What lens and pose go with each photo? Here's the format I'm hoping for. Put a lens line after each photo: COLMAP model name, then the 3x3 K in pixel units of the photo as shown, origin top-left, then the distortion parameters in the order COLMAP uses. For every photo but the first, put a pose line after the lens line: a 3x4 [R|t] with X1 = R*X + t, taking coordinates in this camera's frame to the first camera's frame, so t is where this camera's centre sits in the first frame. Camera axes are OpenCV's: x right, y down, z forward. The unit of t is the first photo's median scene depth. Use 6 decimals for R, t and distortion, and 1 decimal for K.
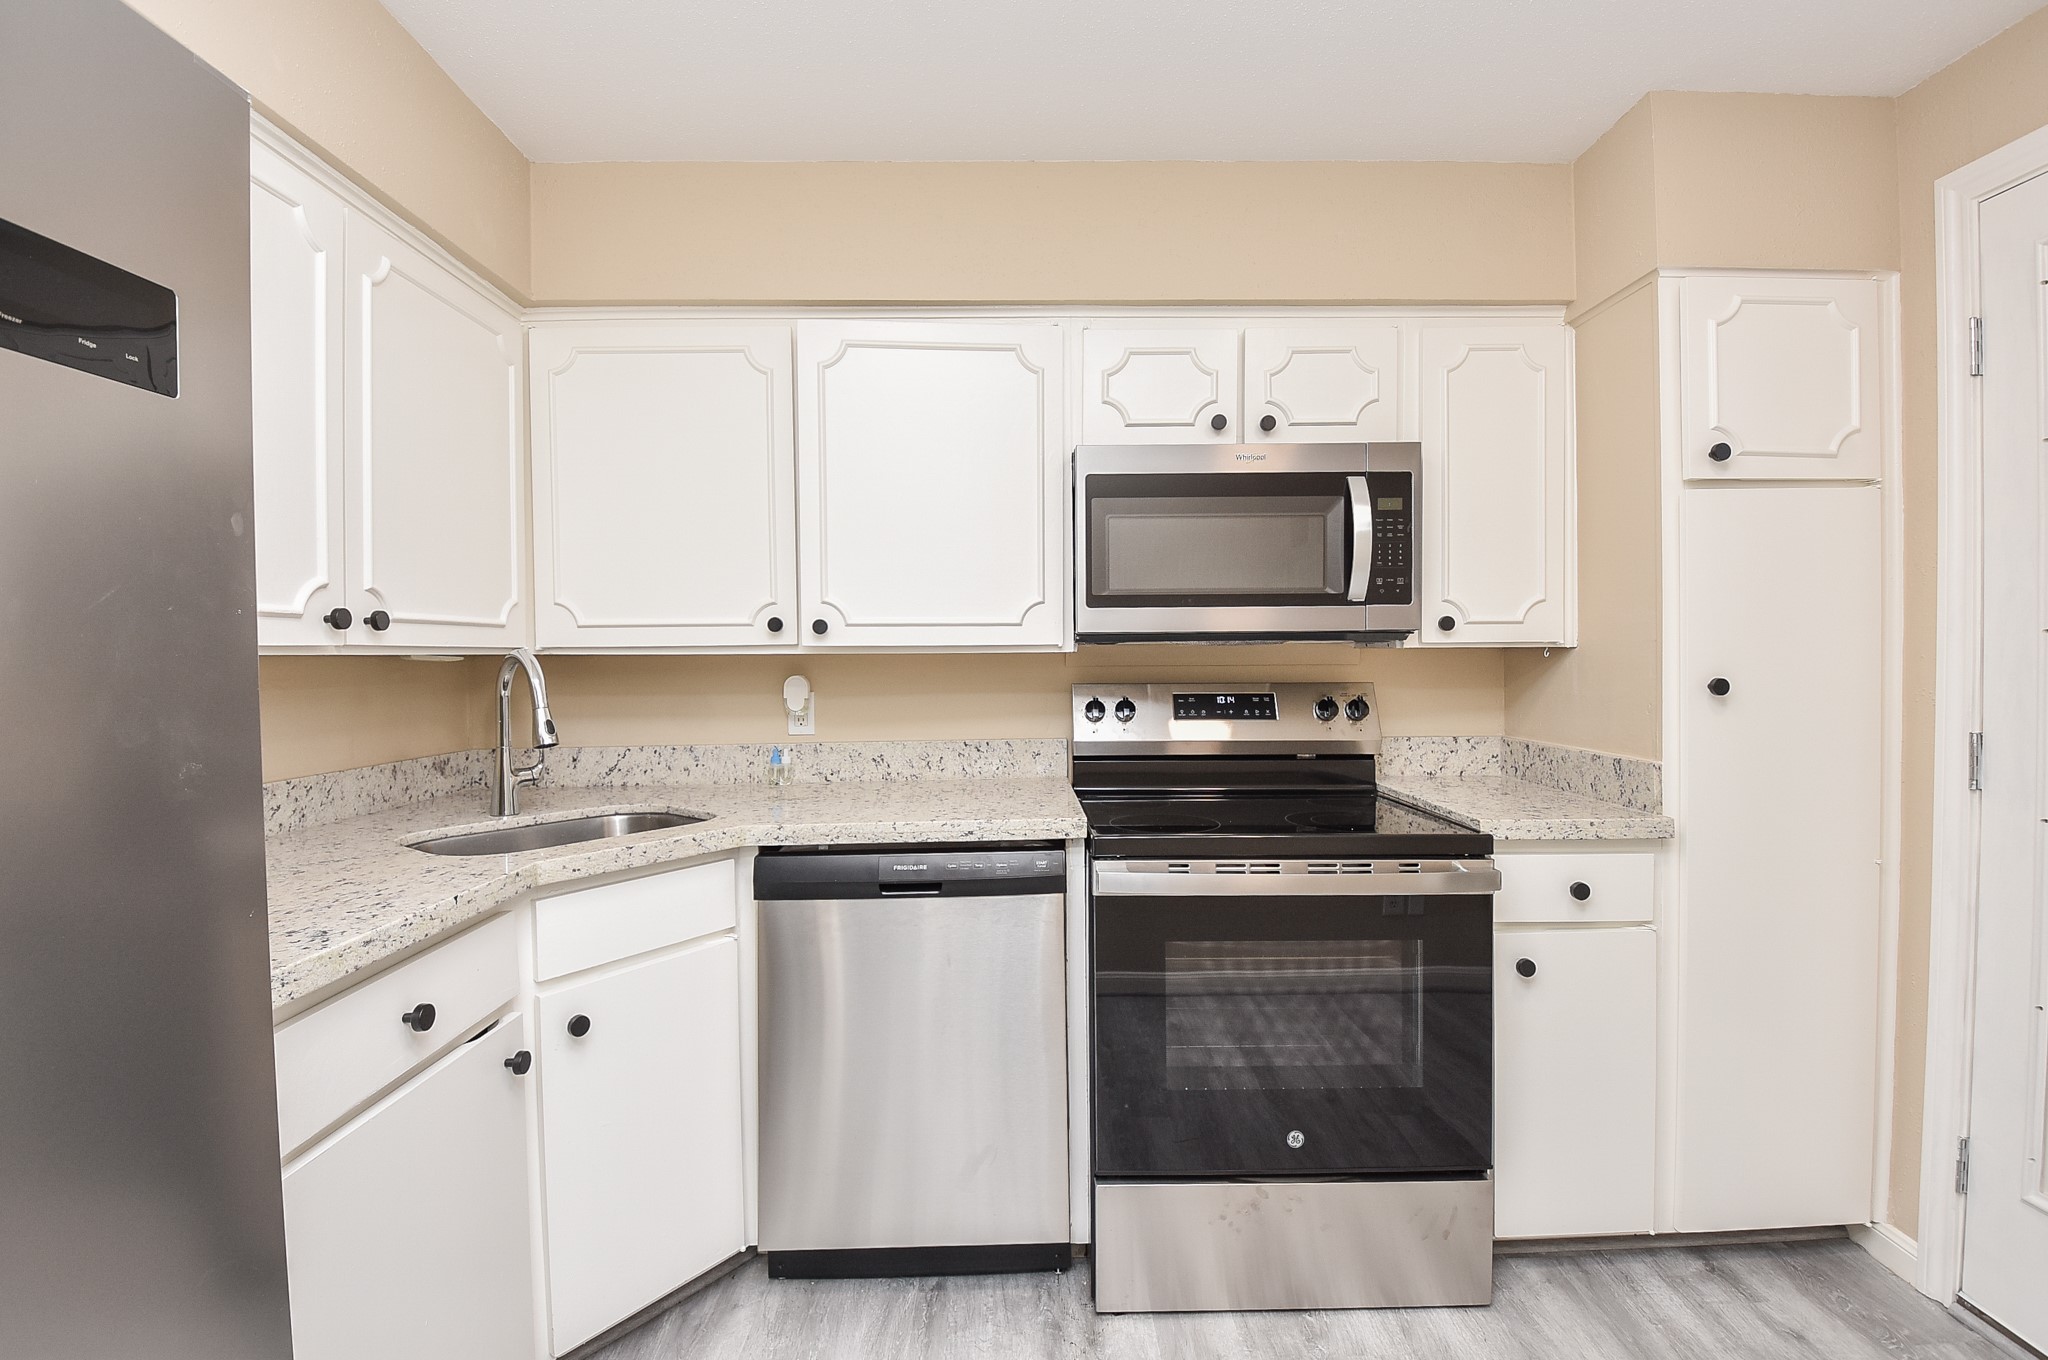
lens RADIAL K [[931.6, 0, 1016.6], [0, 931.6, 658.2], [0, 0, 1]] dist [-0.001571, -0.014084]
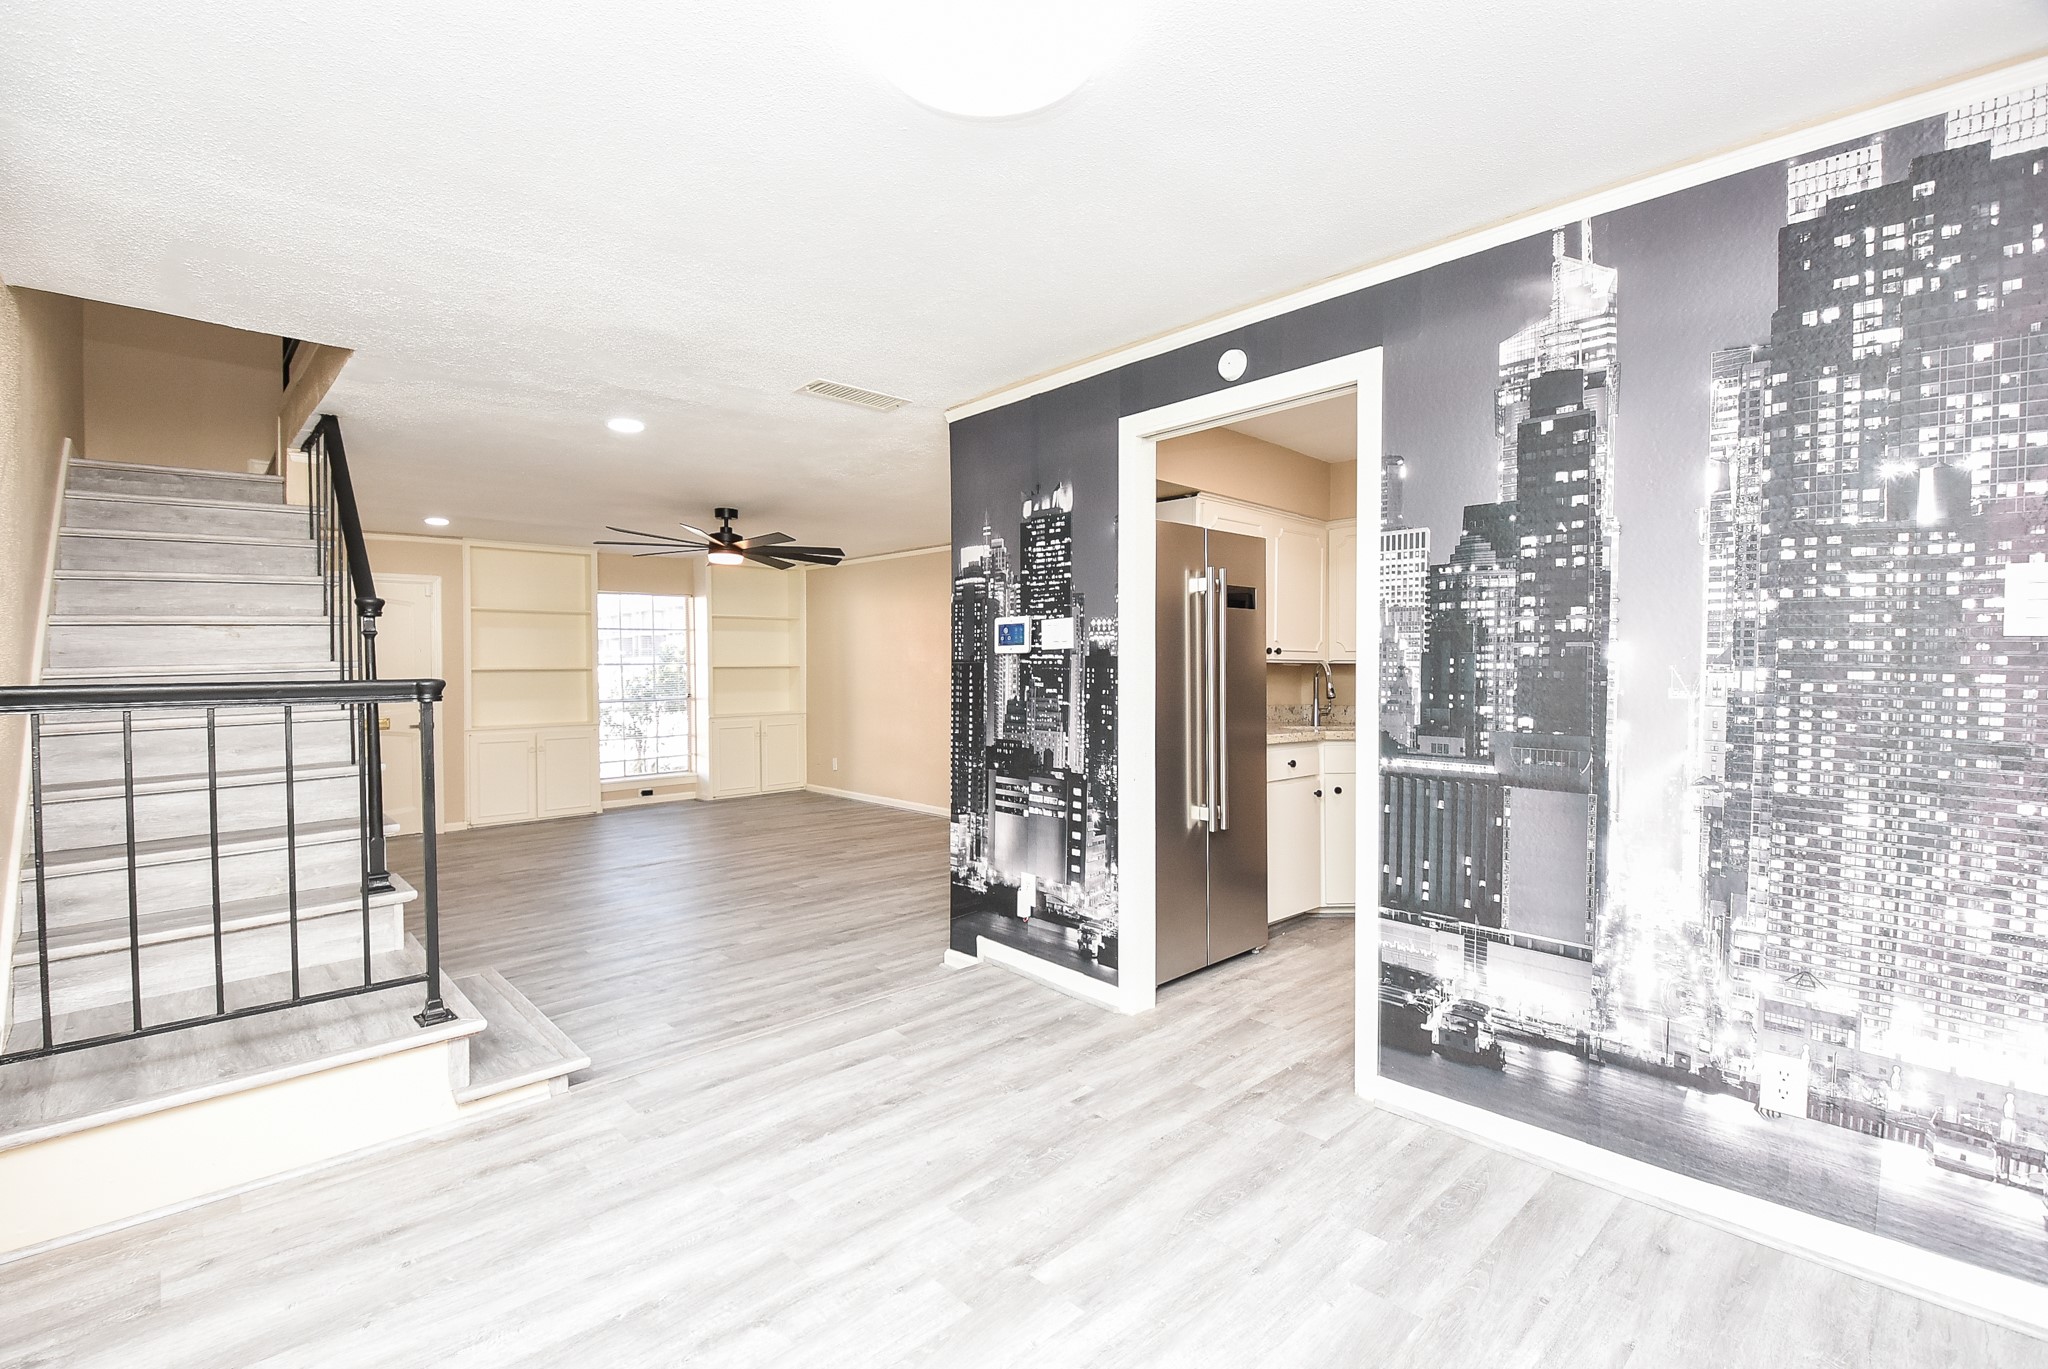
lens RADIAL K [[907.6, 0, 1019.3], [0, 907.6, 684.0], [0, 0, 1]] dist [0.008141, -0.018229]
pose [[0.684502, 0.017401, -0.728803, 0.676274], [-0.012336, 0.999848, 0.012286, 0.030693], [0.728906, 0.000581, 0.684613, -1.211988]]
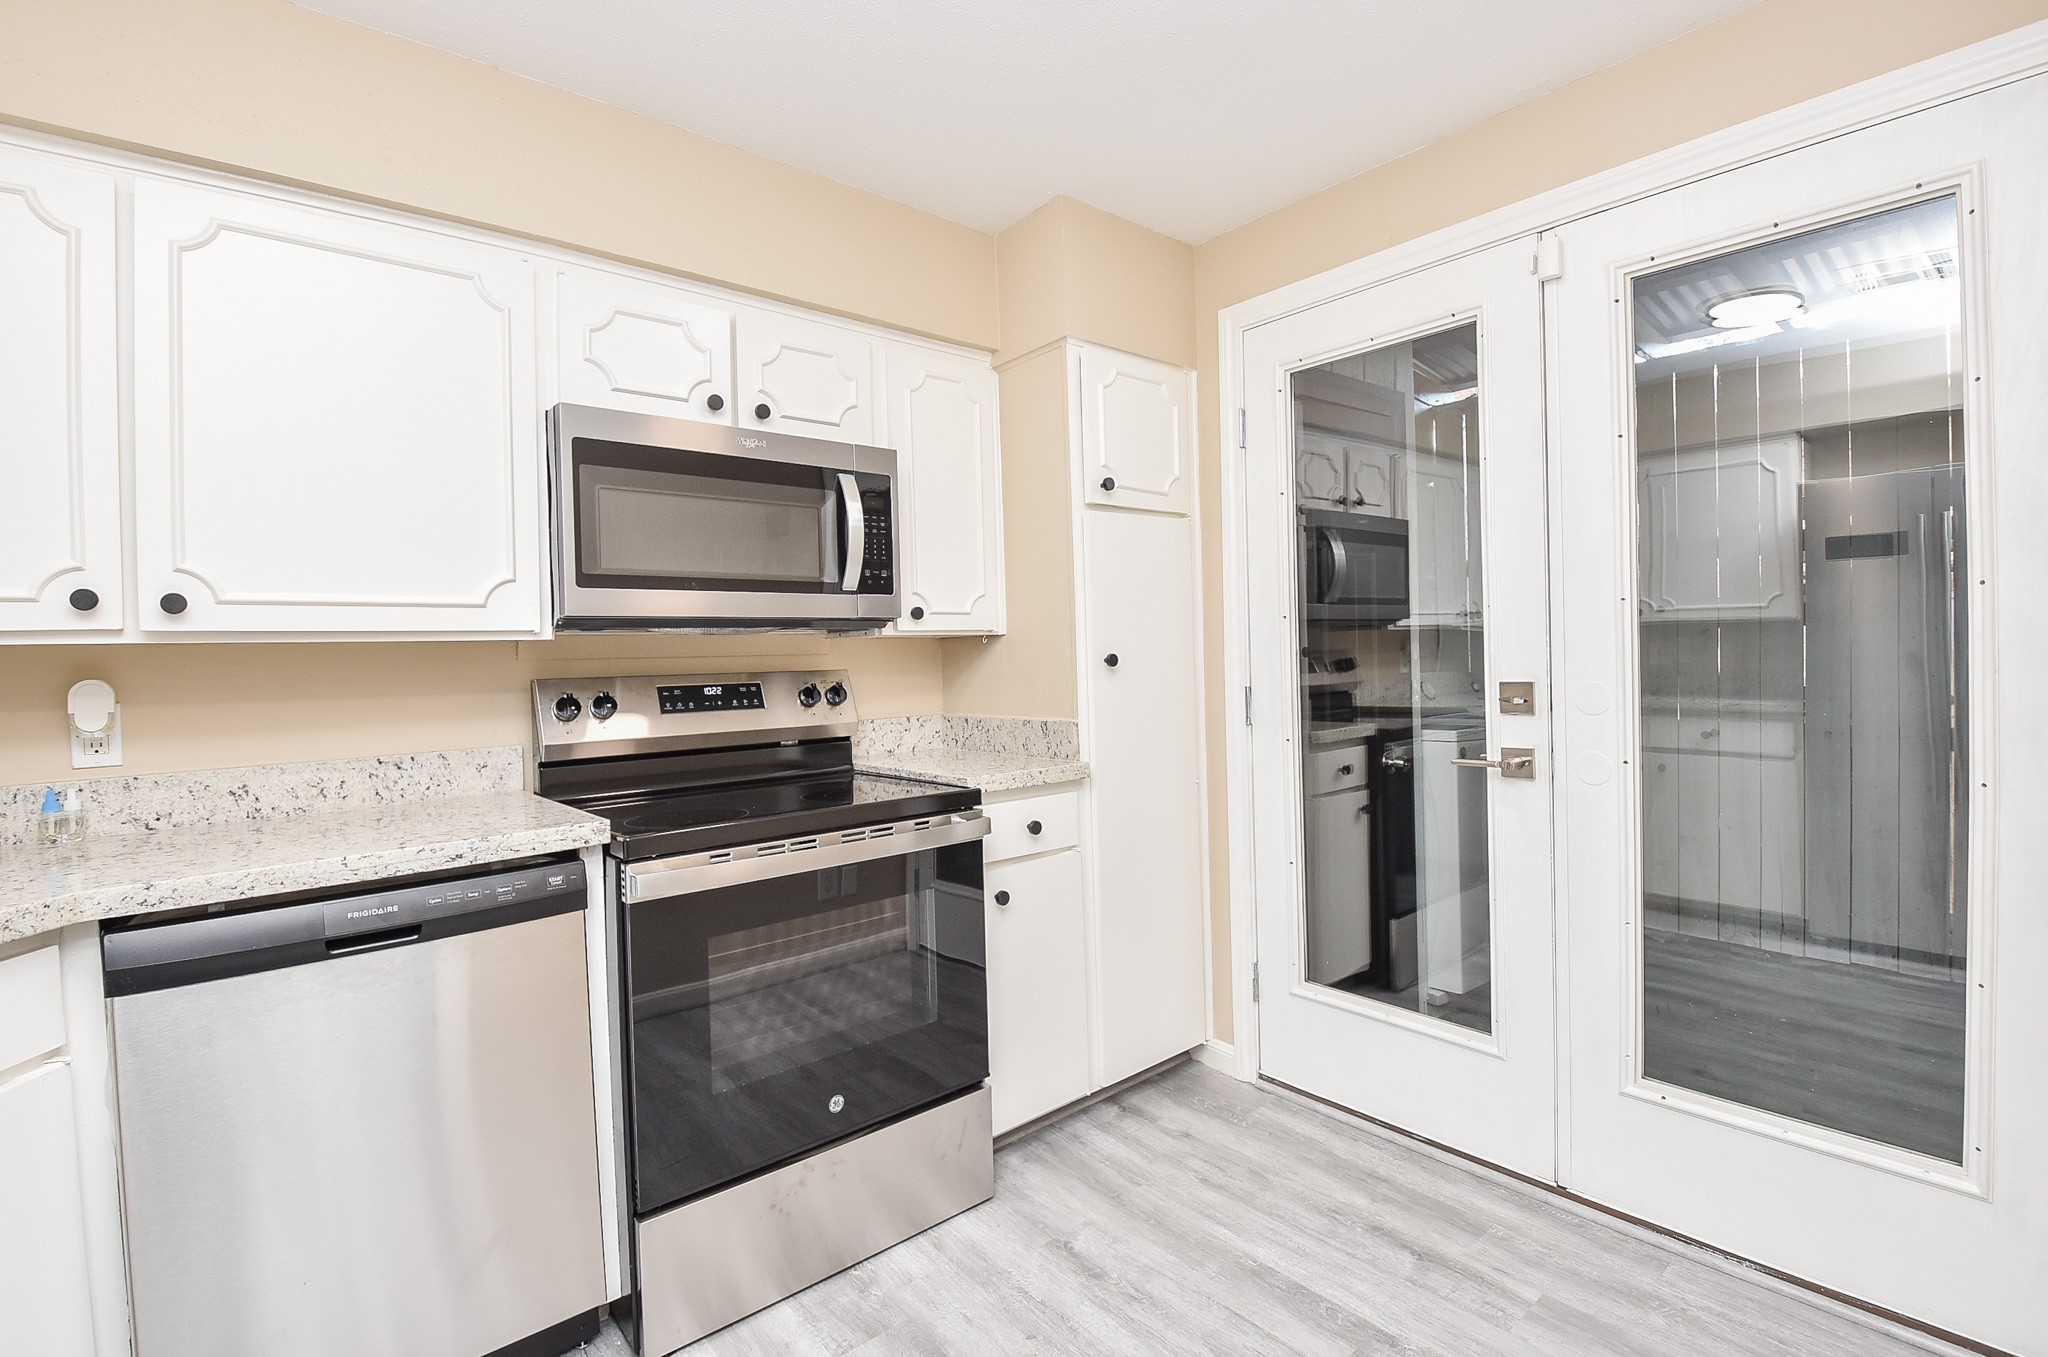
lens RADIAL K [[931.6, 0, 1014.1], [0, 931.6, 658.9], [0, 0, 1]] dist [-0.001571, -0.014084]
pose [[0.771371, -0.014178, 0.636228, -0.169154], [0.026568, 0.999598, -0.009935, 0.033053], [-0.635831, 0.024567, 0.771437, 0.055802]]
